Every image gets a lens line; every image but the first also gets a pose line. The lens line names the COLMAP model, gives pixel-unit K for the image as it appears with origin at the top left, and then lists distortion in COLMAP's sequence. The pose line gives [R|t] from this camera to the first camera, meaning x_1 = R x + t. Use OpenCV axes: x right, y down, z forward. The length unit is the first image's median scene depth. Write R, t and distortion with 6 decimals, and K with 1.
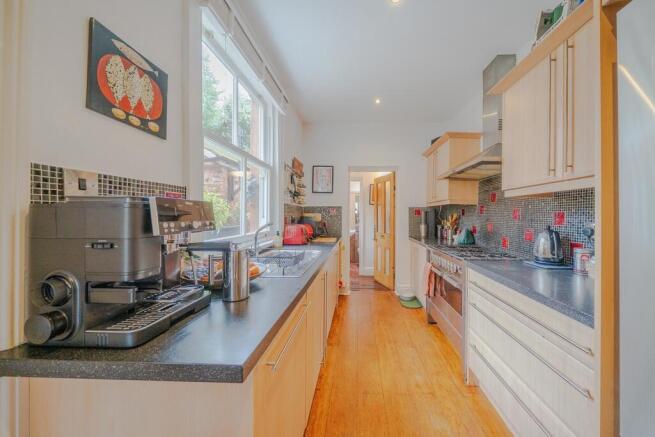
lens RADIAL K [[229.7, 0, 331.2], [0, 229.7, 218.4], [0, 0, 1]] dist [-0.000573, -0.000123]
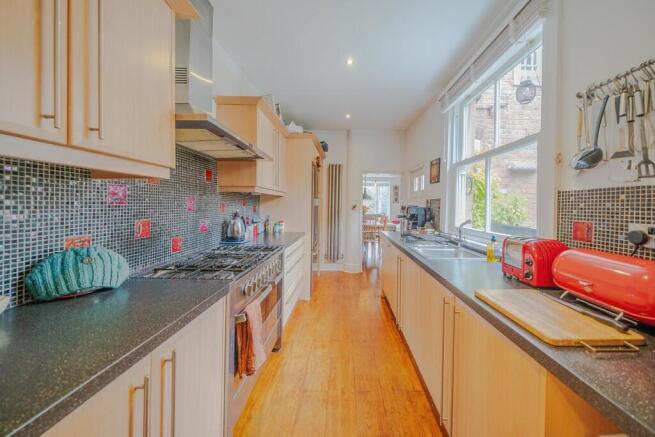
lens RADIAL K [[229.7, 0, 331.2], [0, 229.7, 218.4], [0, 0, 1]] dist [-0.000573, -0.000123]
pose [[-0.997010, -0.023548, -0.073602, 0.353147], [-0.027916, 0.997875, 0.058882, -0.025201], [0.072059, 0.060761, -0.995548, 1.755752]]
